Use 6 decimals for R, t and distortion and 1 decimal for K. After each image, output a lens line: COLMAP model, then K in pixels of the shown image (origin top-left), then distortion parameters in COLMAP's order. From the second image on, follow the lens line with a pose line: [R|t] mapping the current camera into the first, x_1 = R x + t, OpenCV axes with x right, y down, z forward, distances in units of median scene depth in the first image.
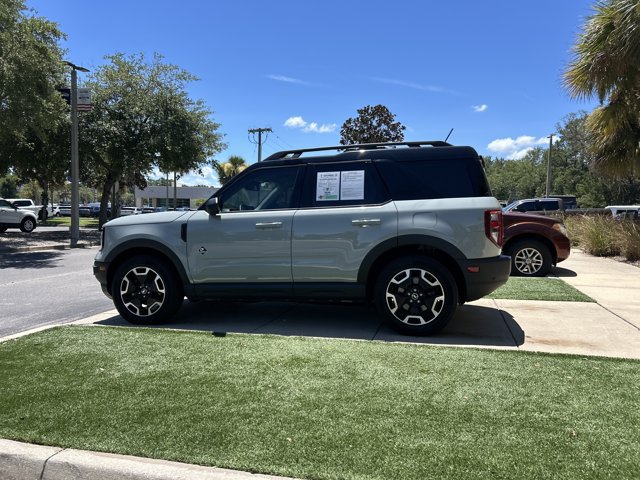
lens RADIAL K [[483.0, 0, 323.3], [0, 483.0, 237.3], [0, 0, 1]] dist [0.049885, -0.051938]
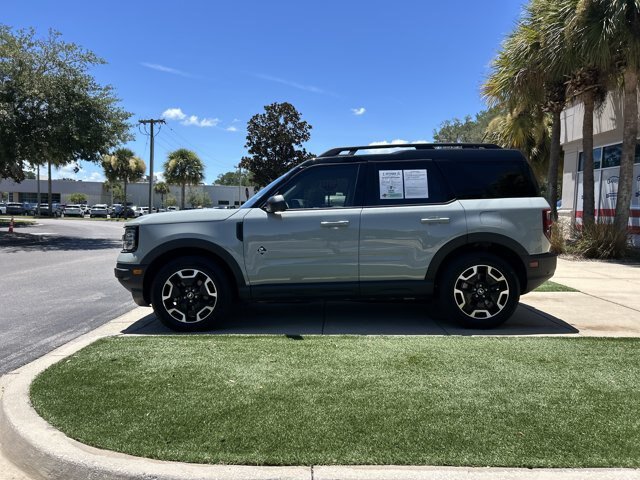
lens RADIAL K [[483.0, 0, 321.6], [0, 483.0, 244.9], [0, 0, 1]] dist [0.049885, -0.051938]
pose [[0.972409, -0.010659, 0.233039, -0.350506], [0.005946, 0.999764, 0.020915, -0.002348], [-0.233206, -0.018952, 0.972243, 0.053443]]
